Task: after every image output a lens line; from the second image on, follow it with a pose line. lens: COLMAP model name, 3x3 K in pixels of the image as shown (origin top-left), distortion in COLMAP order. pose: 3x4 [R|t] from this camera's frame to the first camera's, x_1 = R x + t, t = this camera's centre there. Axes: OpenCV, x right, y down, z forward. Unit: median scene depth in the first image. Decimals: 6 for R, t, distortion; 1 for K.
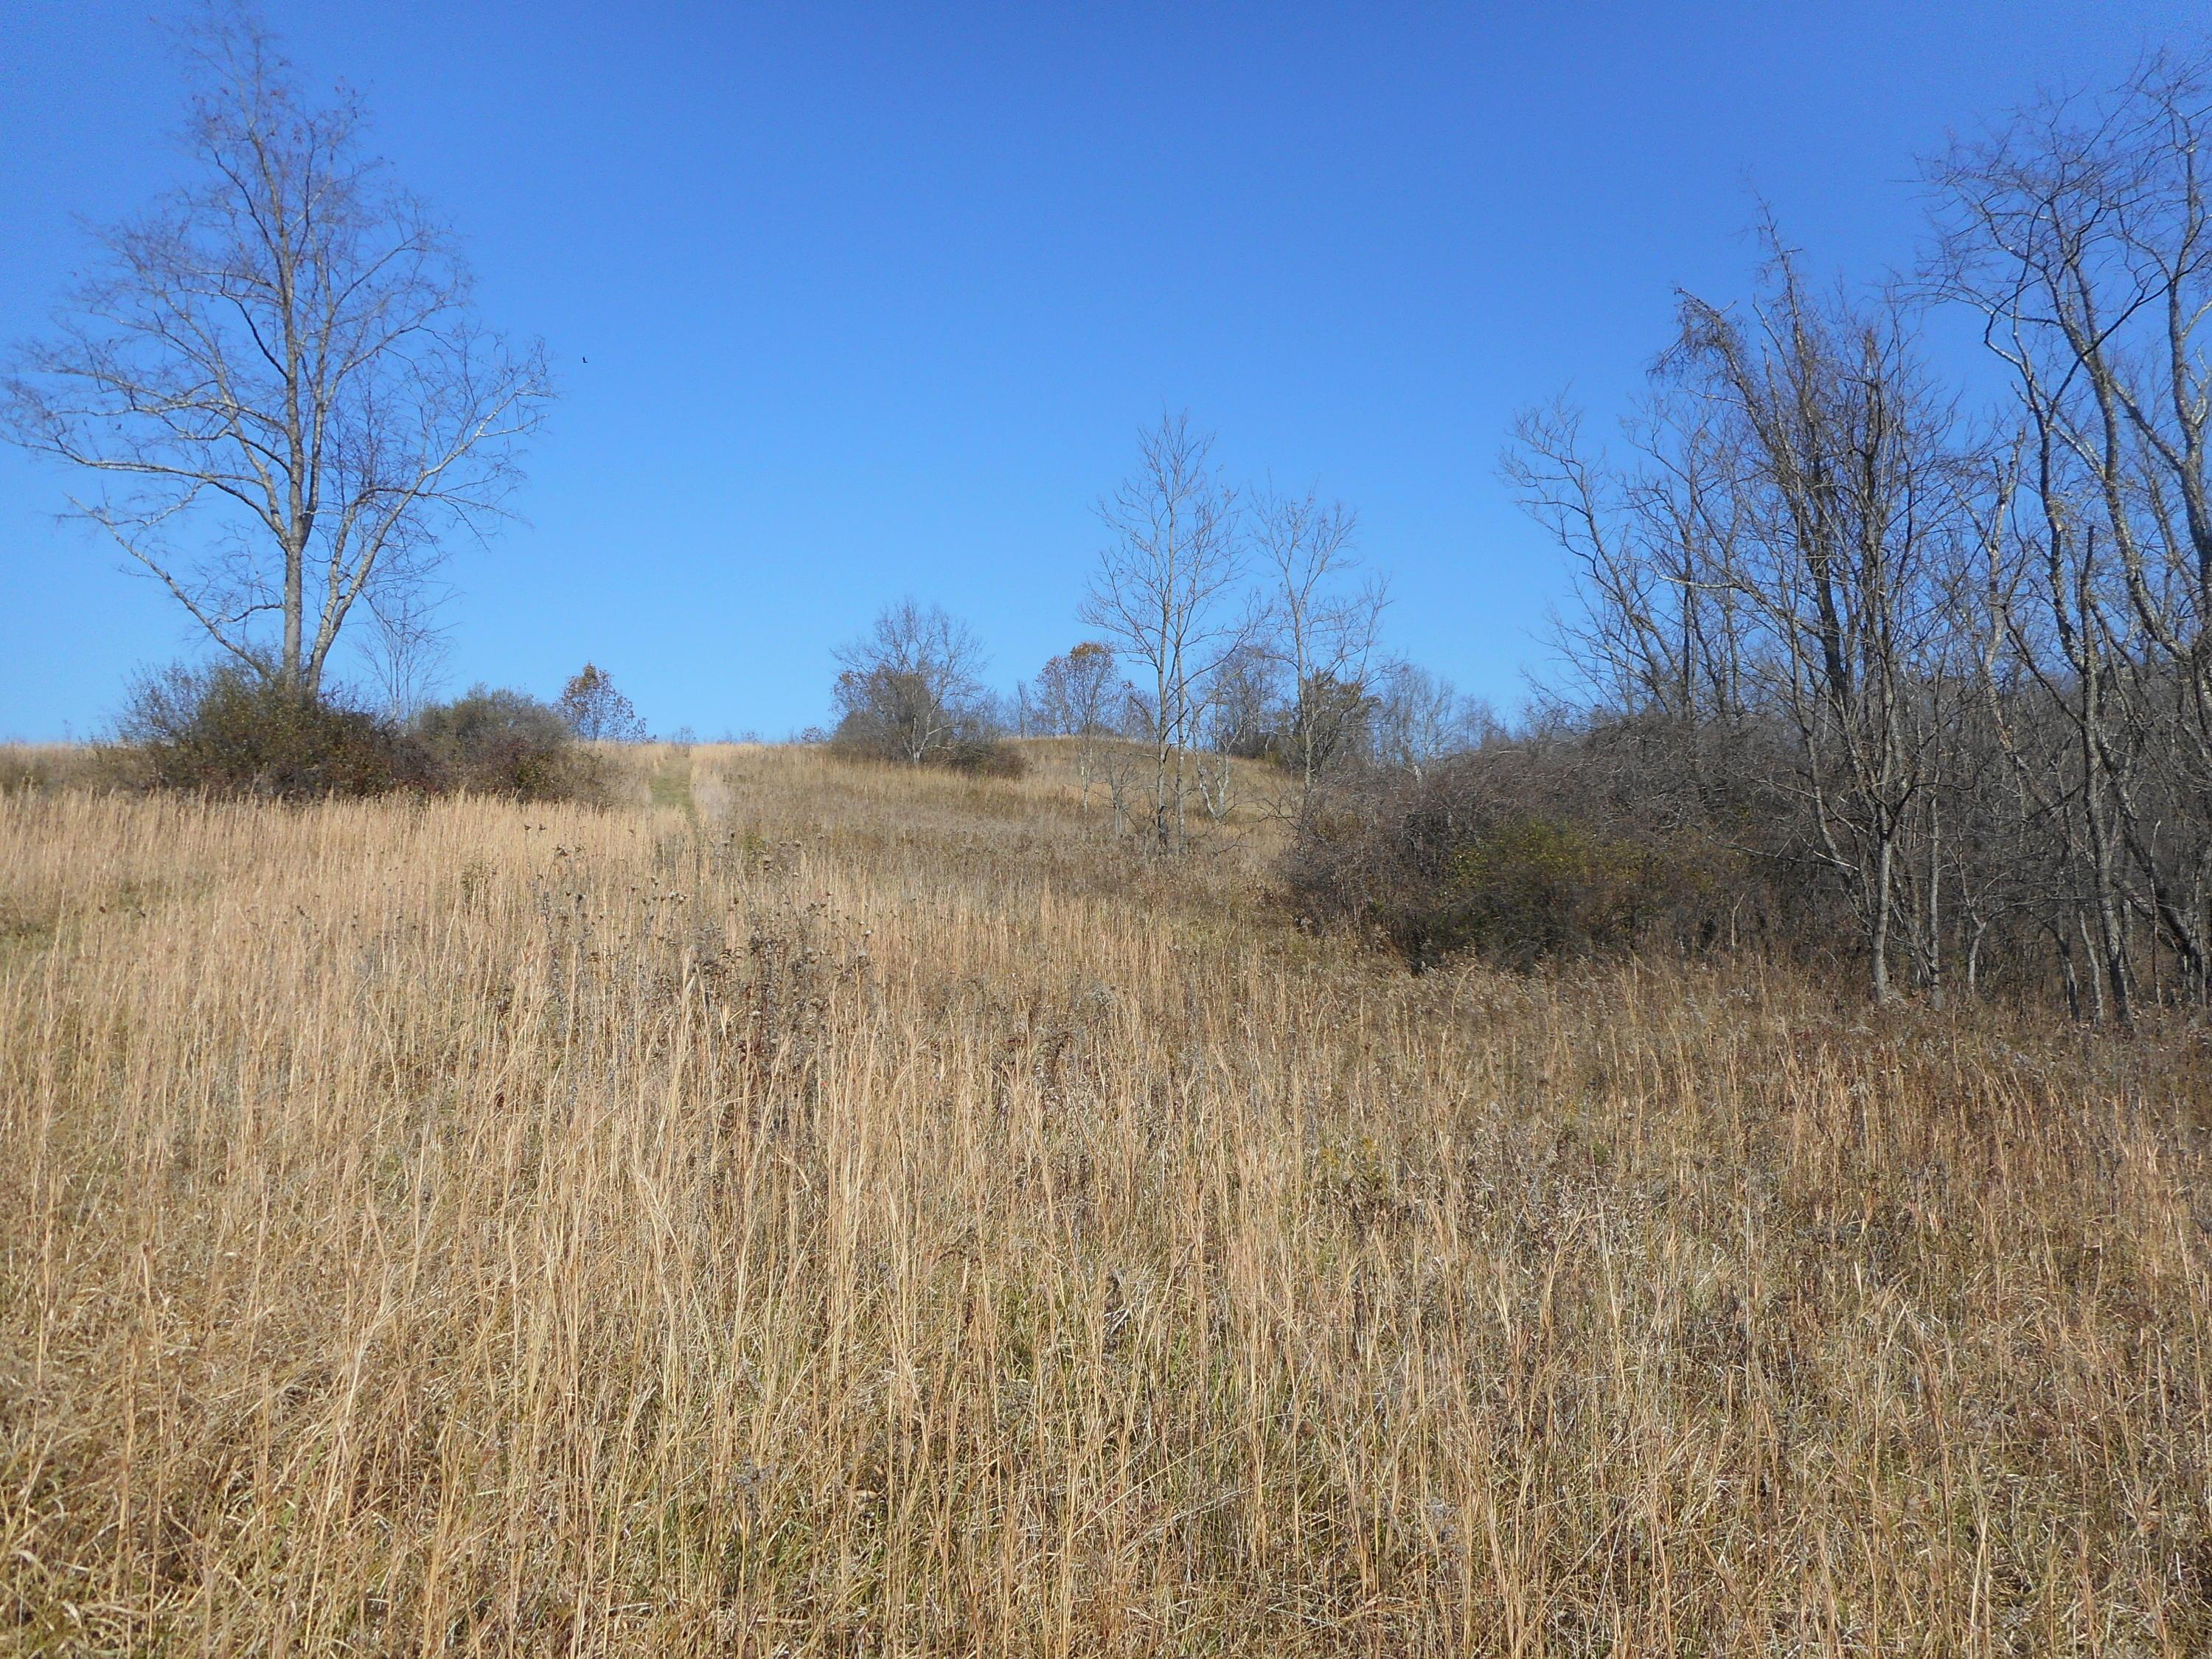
lens RADIAL K [[1637.4, 0, 1108.4], [0, 1637.4, 826.2], [0, 0, 1]] dist [-0.015214, -0.000135]
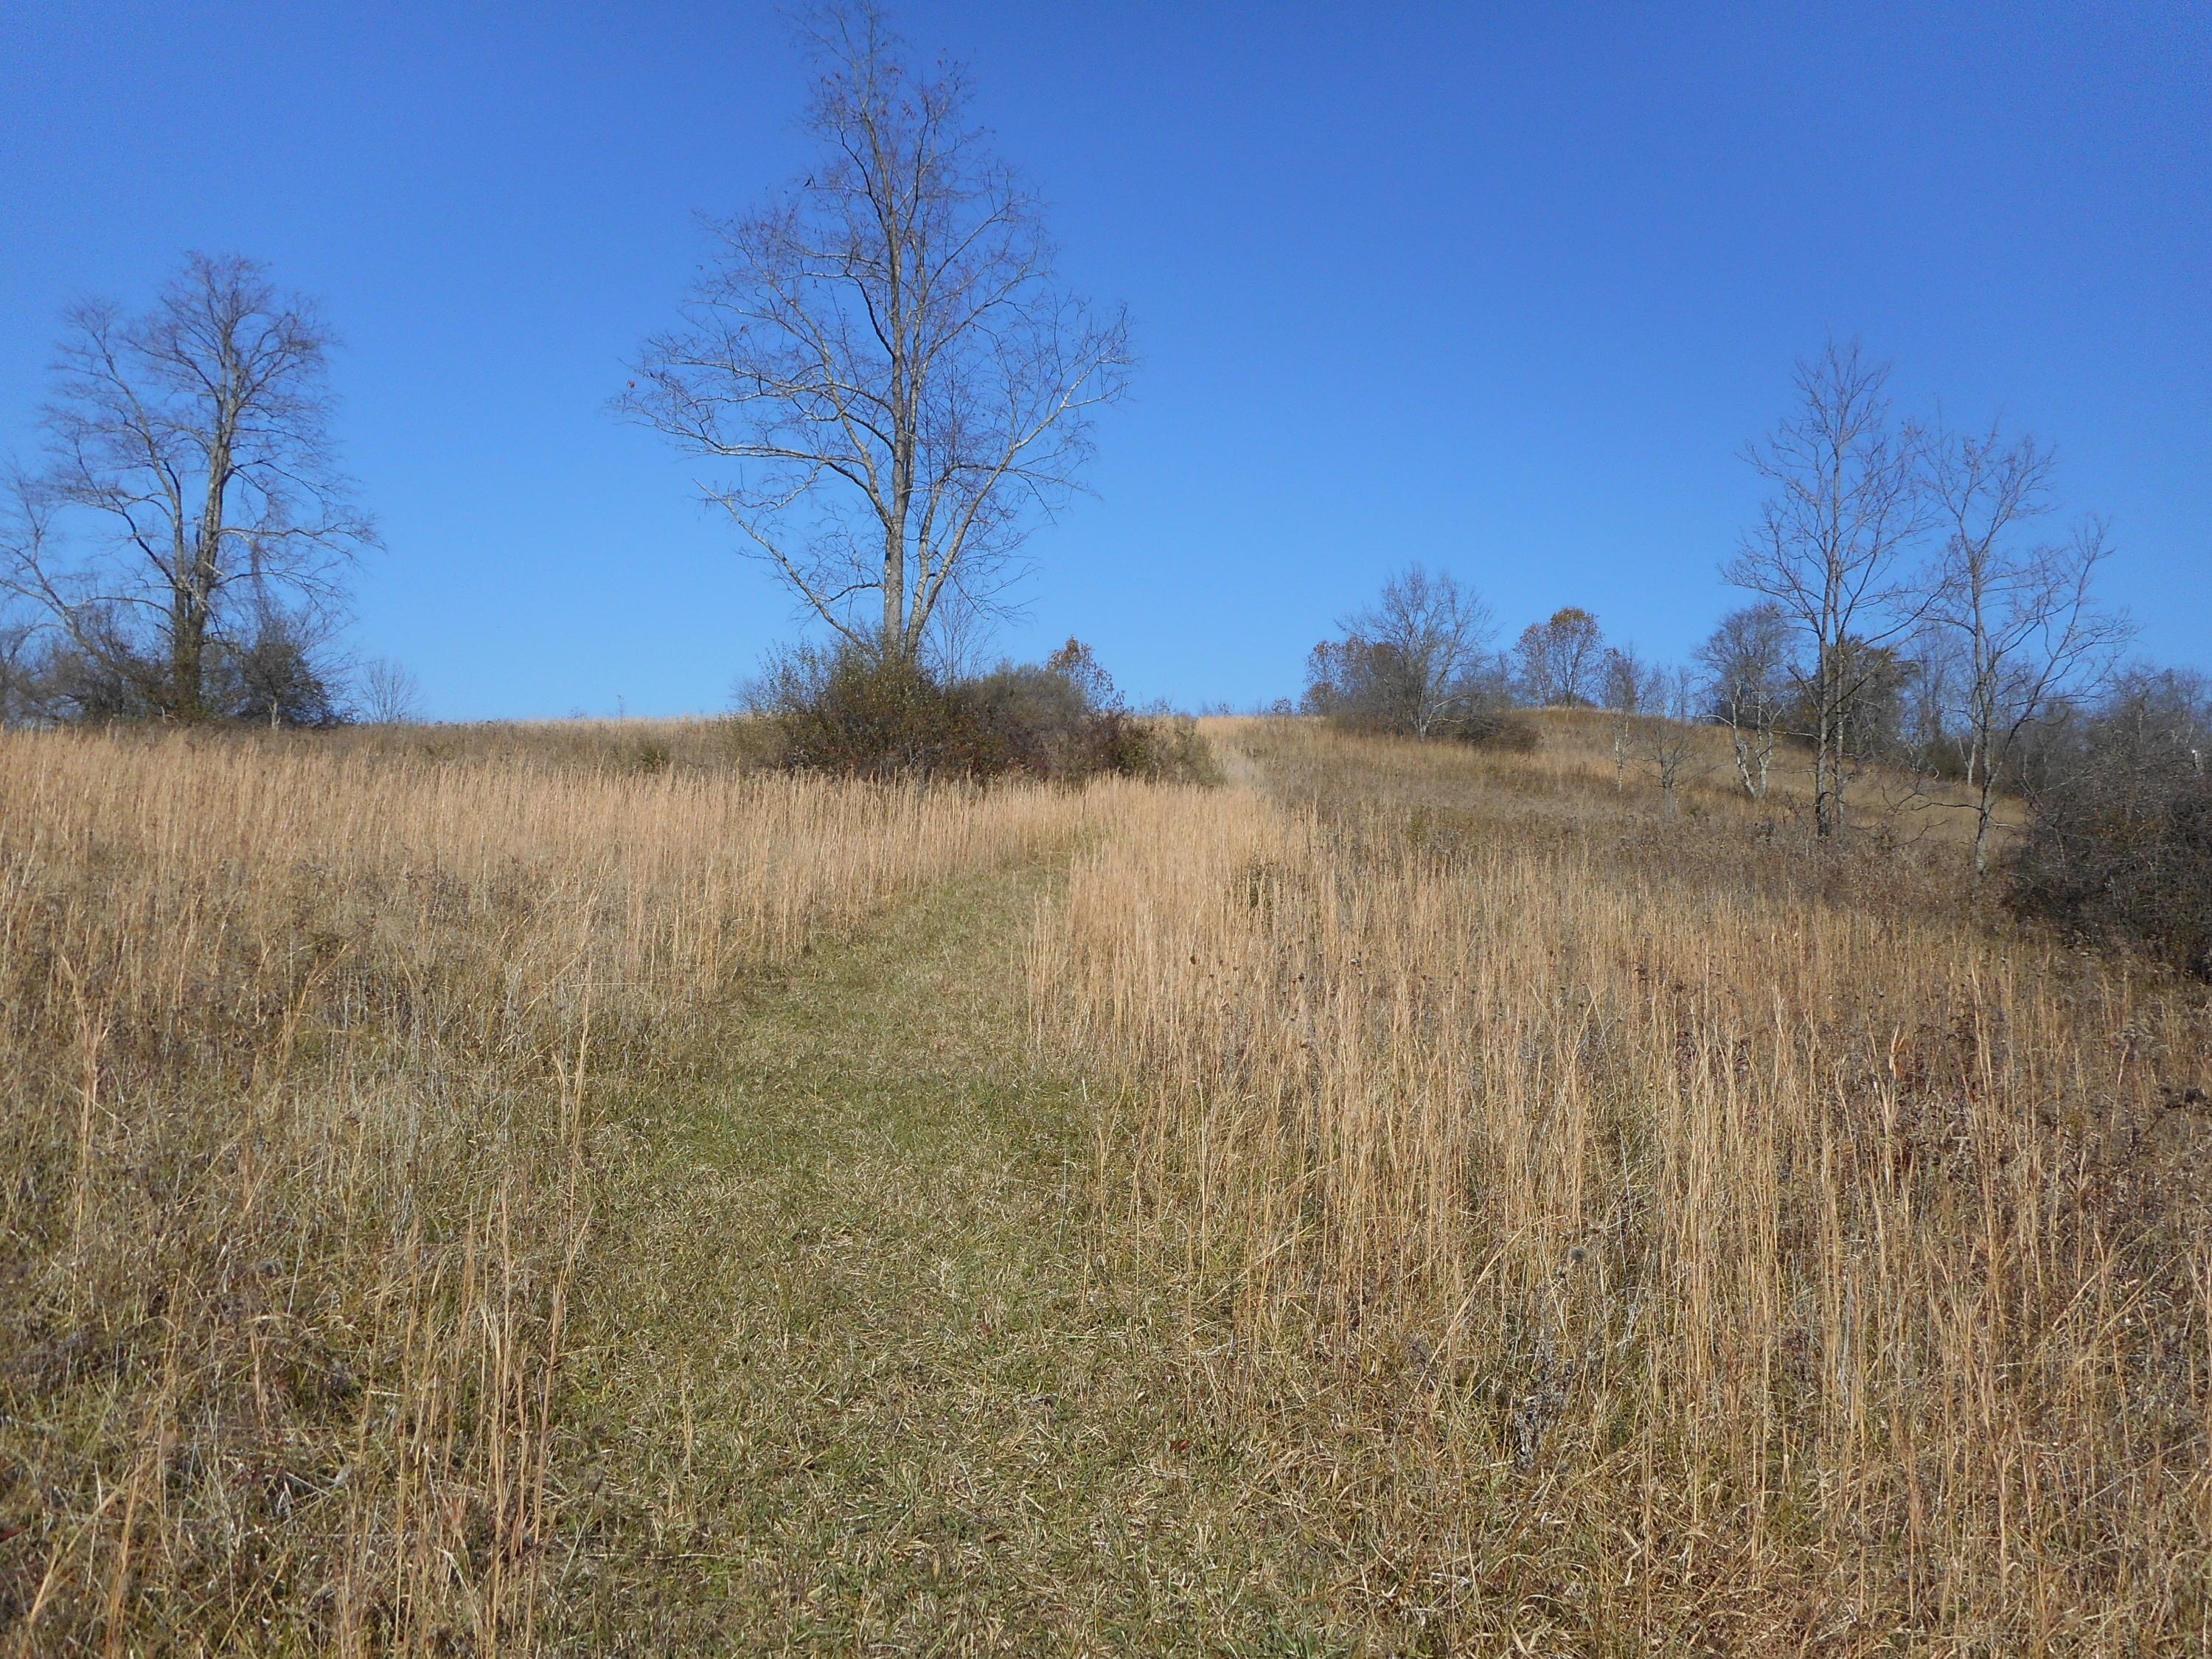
lens RADIAL K [[1637.4, 0, 1103.6], [0, 1637.4, 828.2], [0, 0, 1]] dist [-0.015214, -0.000135]
pose [[0.965062, 0.016863, -0.261477, -0.098709], [-0.011832, 0.999714, 0.020806, -0.005945], [0.261753, -0.016985, 0.964986, 0.049434]]
